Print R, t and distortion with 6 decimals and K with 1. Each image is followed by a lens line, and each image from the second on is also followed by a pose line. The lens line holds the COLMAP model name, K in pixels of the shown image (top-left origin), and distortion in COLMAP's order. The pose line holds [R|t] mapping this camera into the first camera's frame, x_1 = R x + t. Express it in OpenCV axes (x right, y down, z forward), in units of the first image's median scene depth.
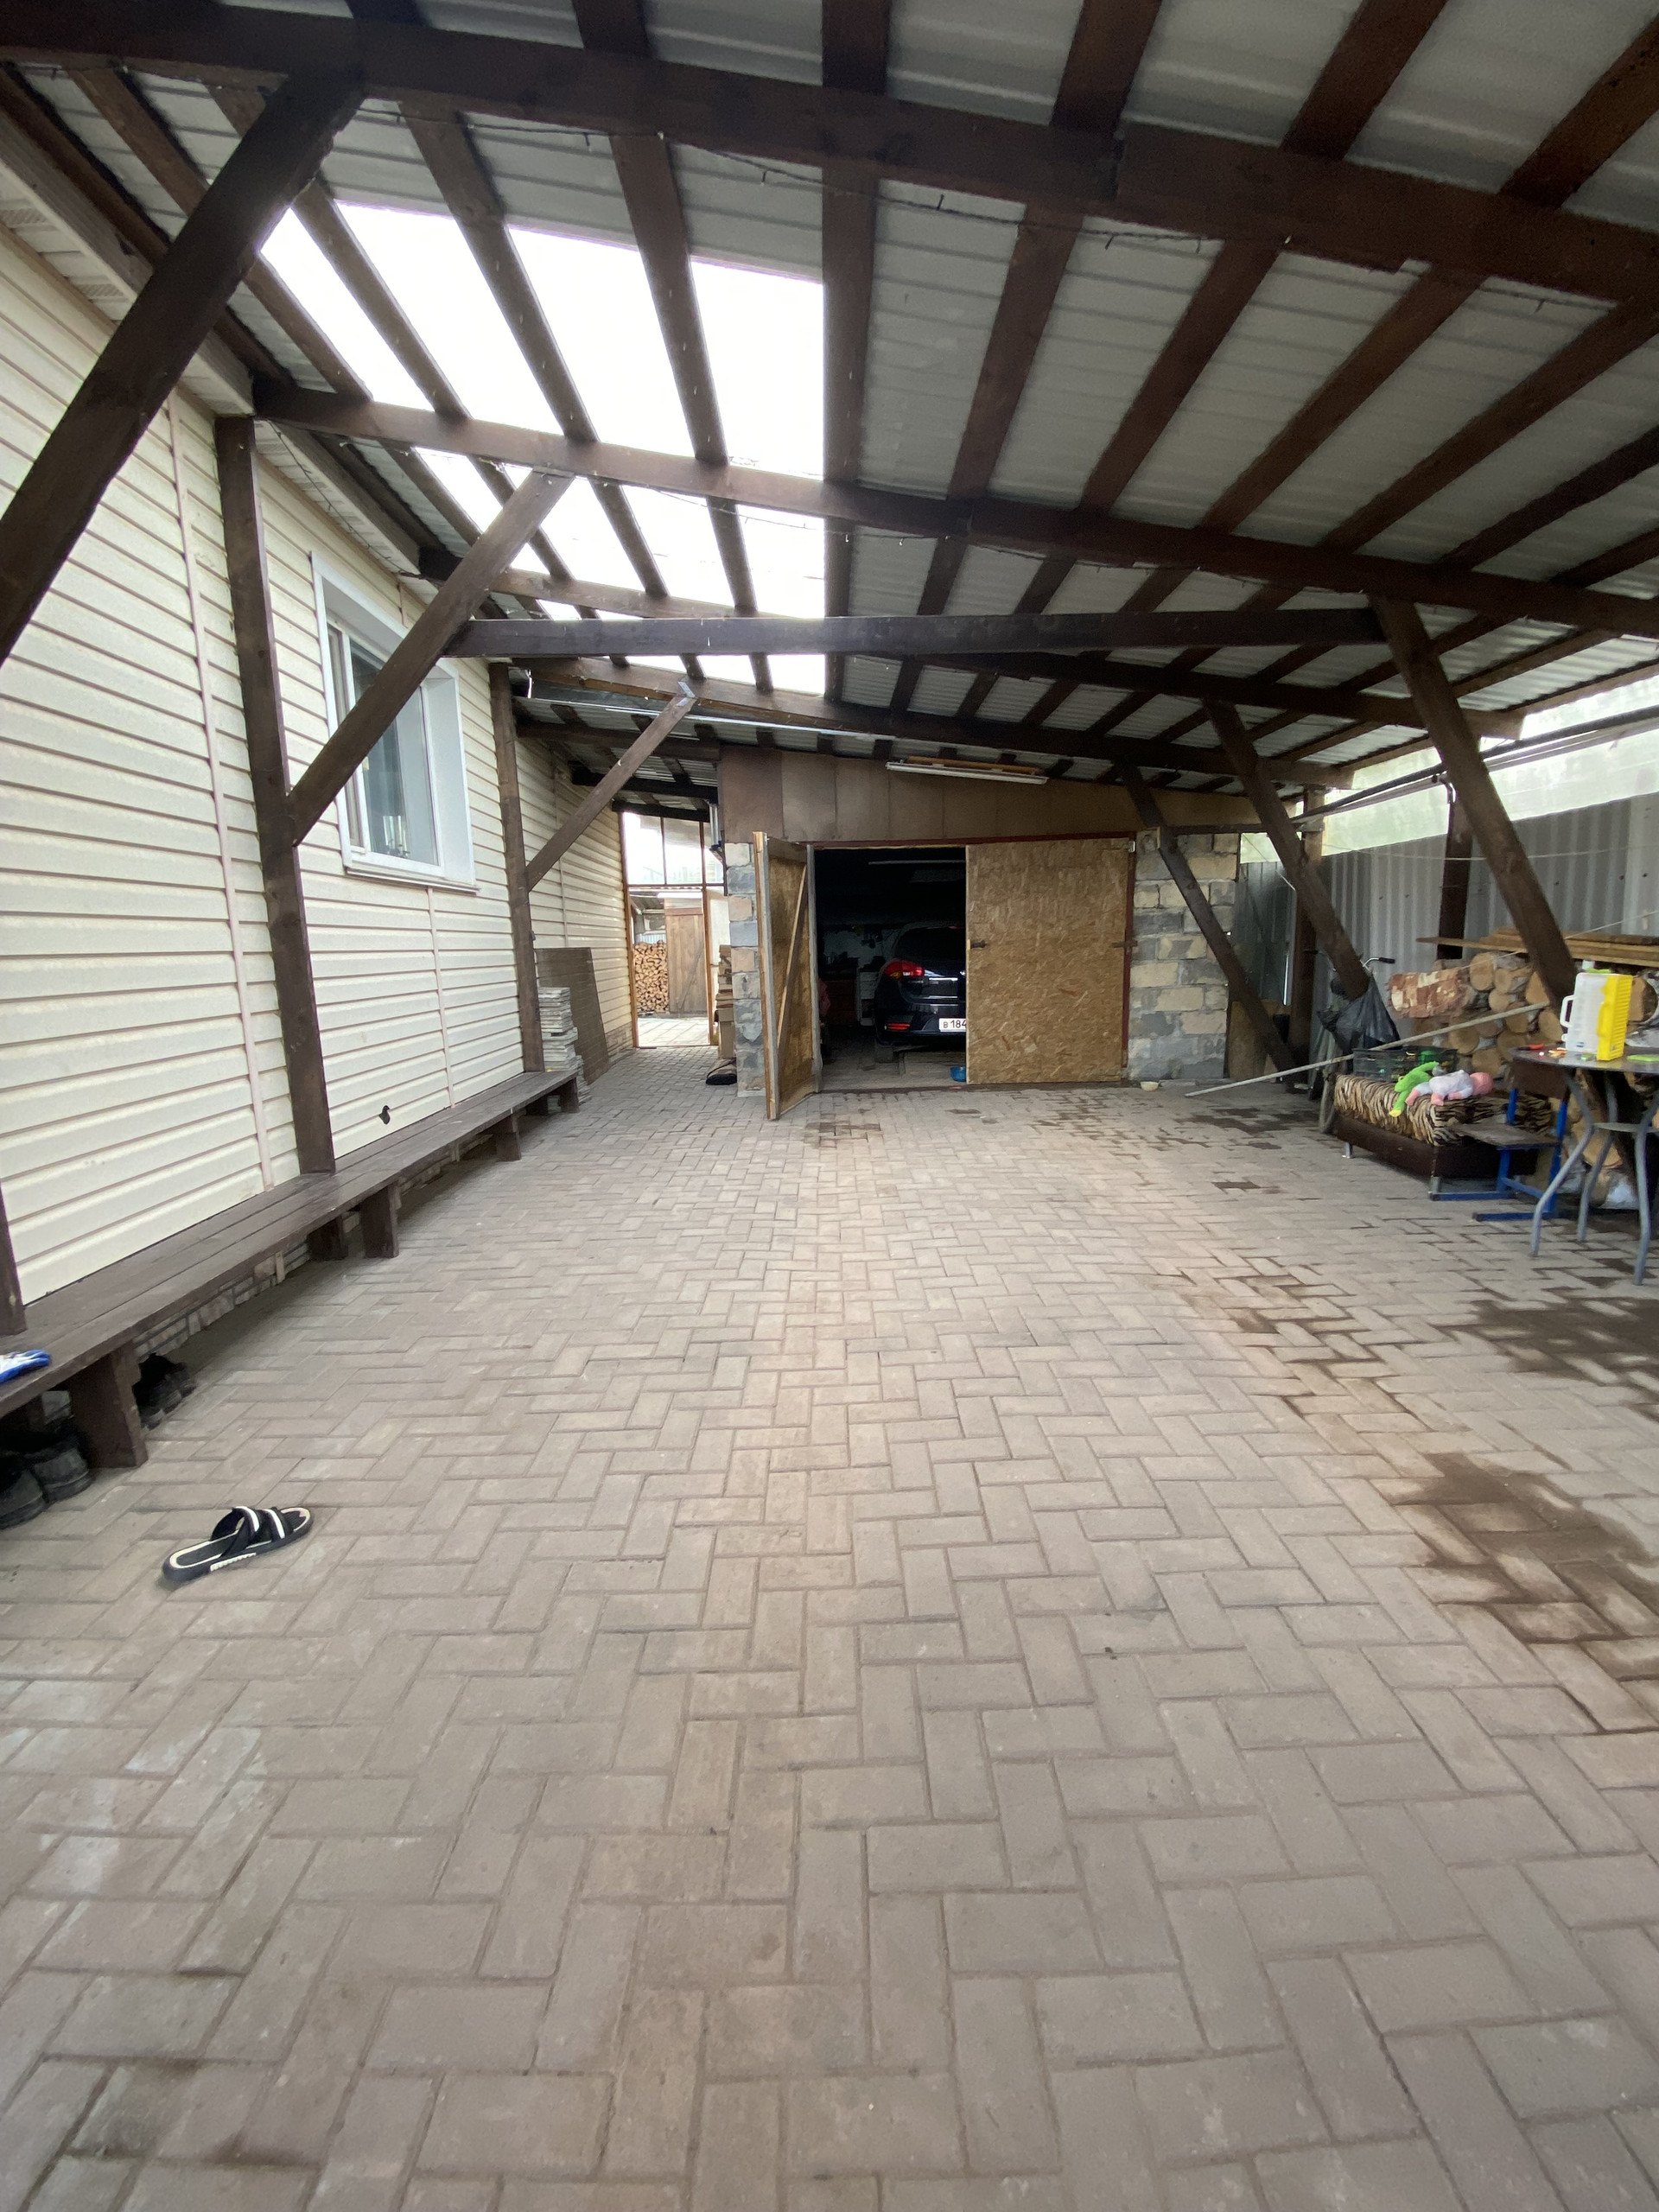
lens RADIAL K [[936.2, 0, 881.9], [0, 936.2, 1105.8], [0, 0, 1]] dist [0.021815, -0.037870]
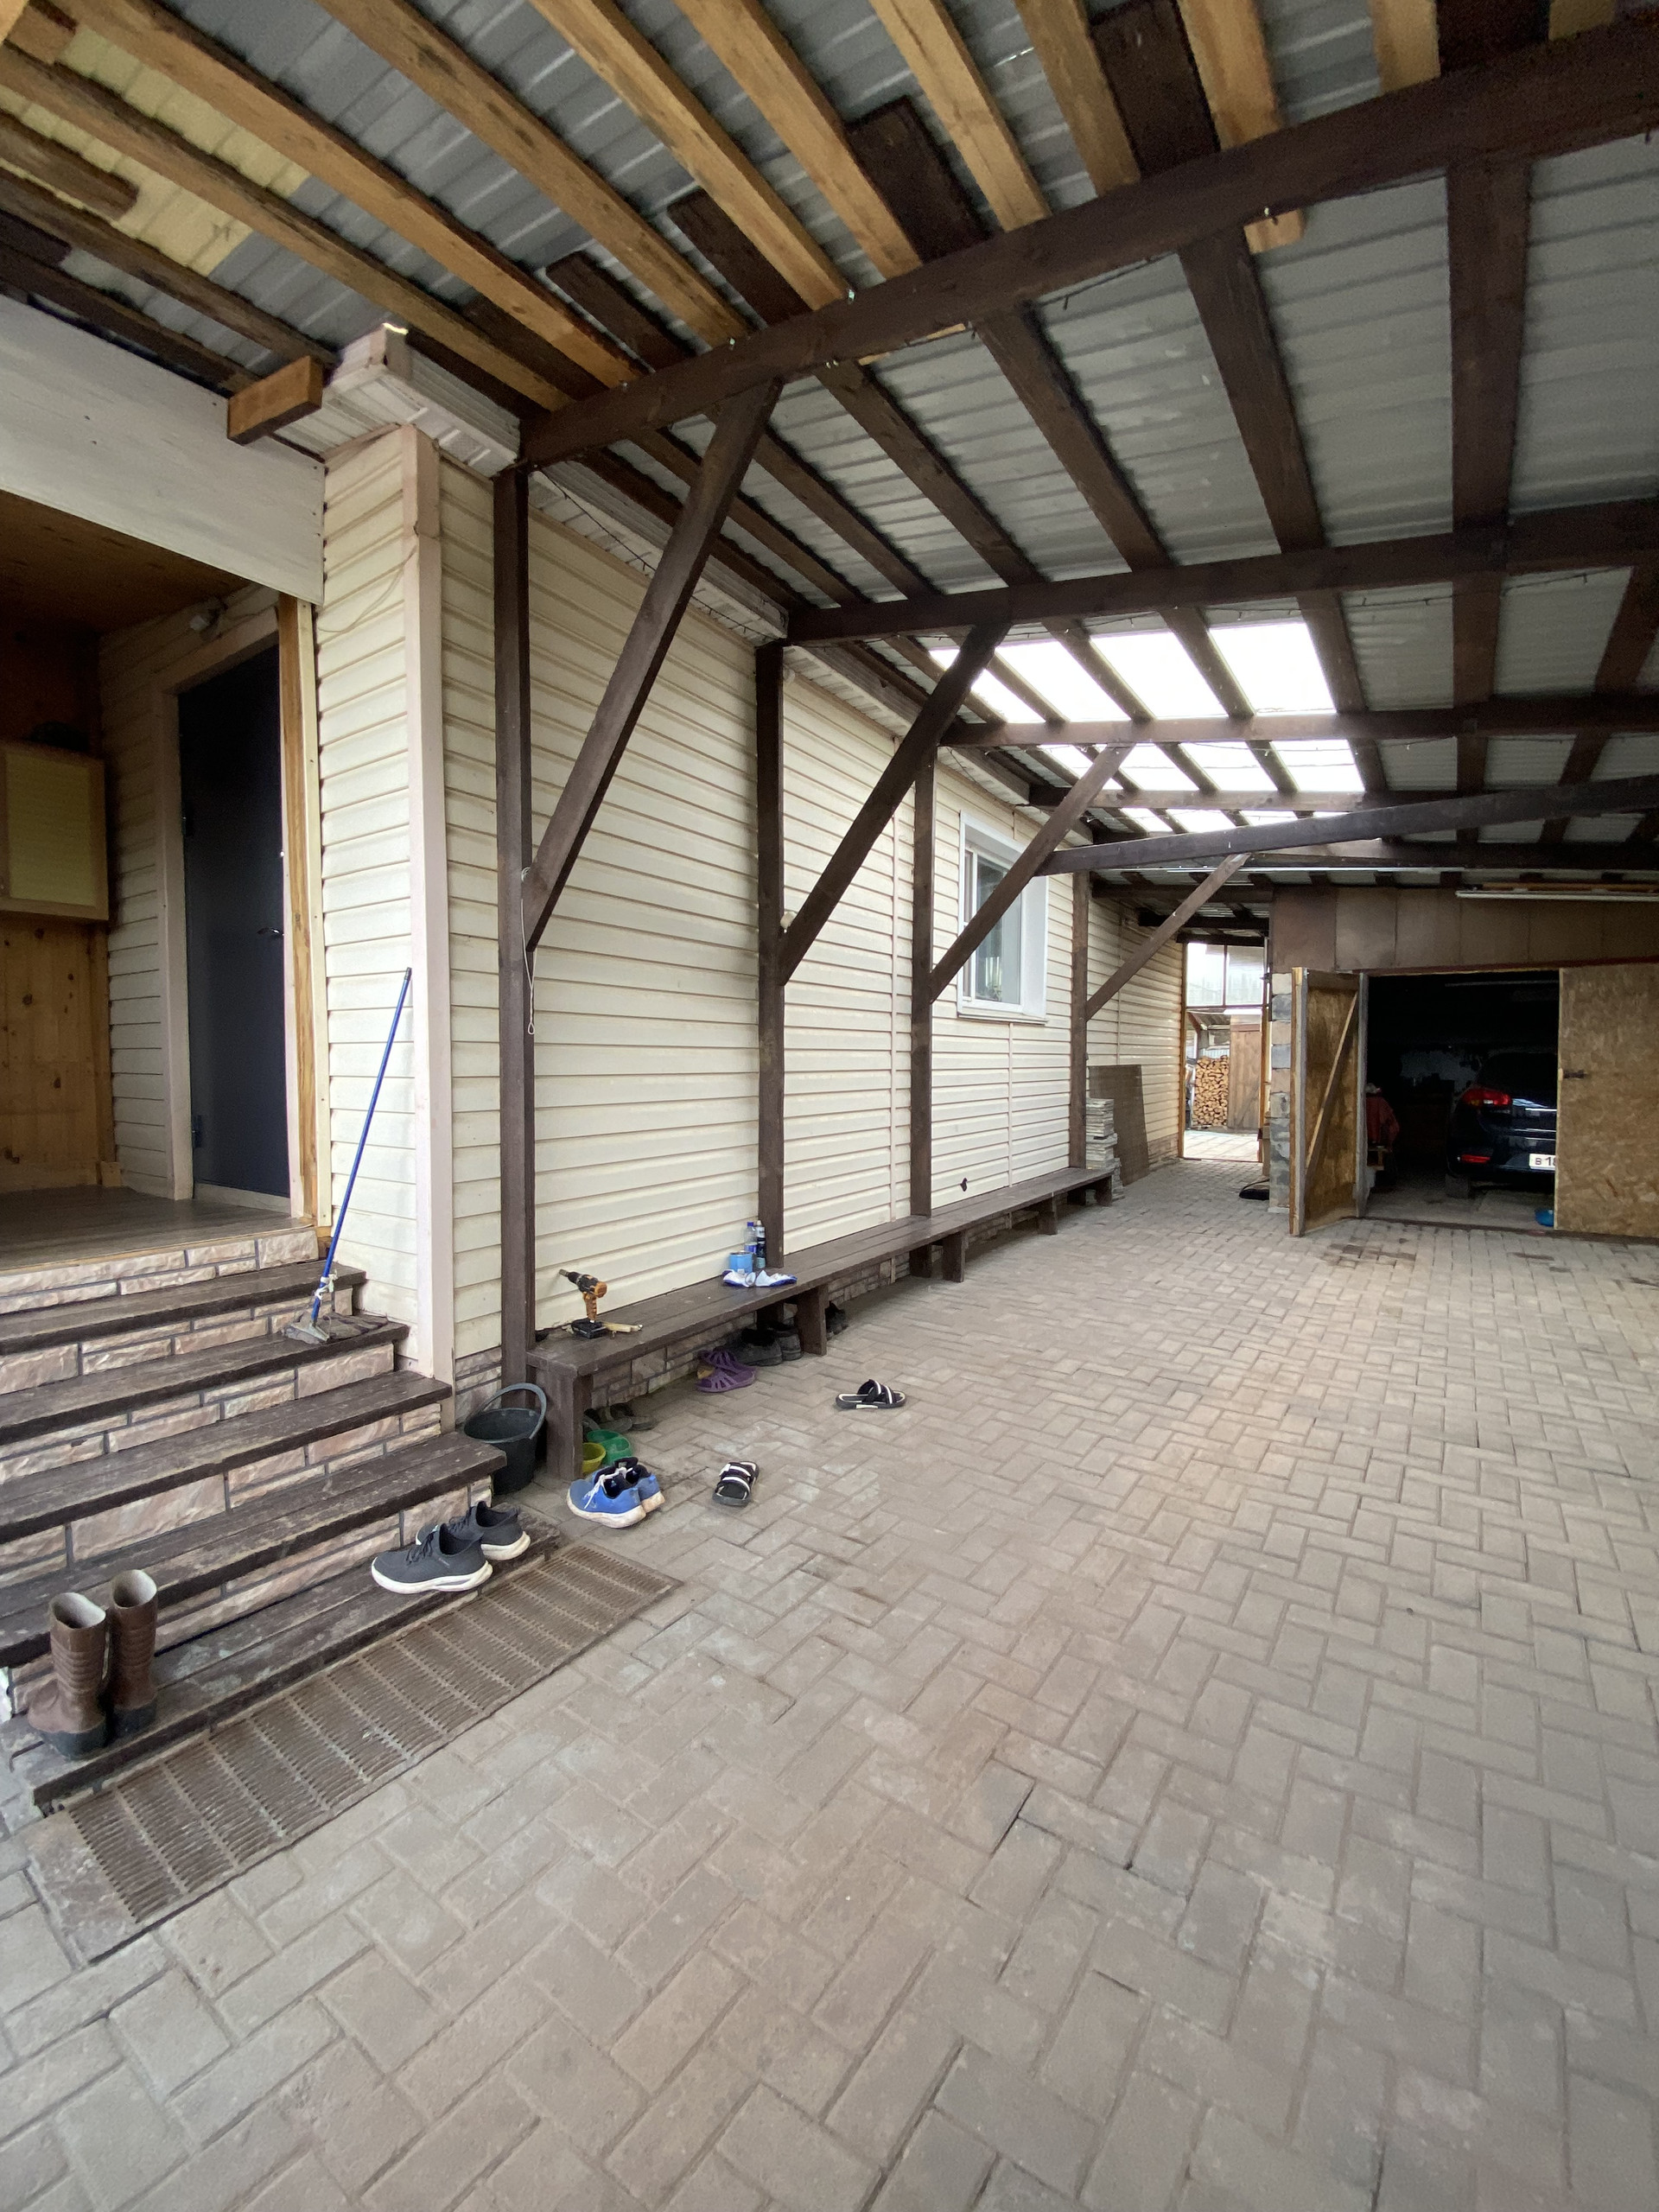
lens RADIAL K [[896.8, 0, 822.9], [0, 896.8, 1098.4], [0, 0, 1]] dist [0.075335, -0.031264]
pose [[0.797218, 0.047971, -0.601783, 0.106365], [-0.121975, 0.989078, -0.082744, 0.019188], [0.591241, 0.139367, 0.794362, -0.212441]]
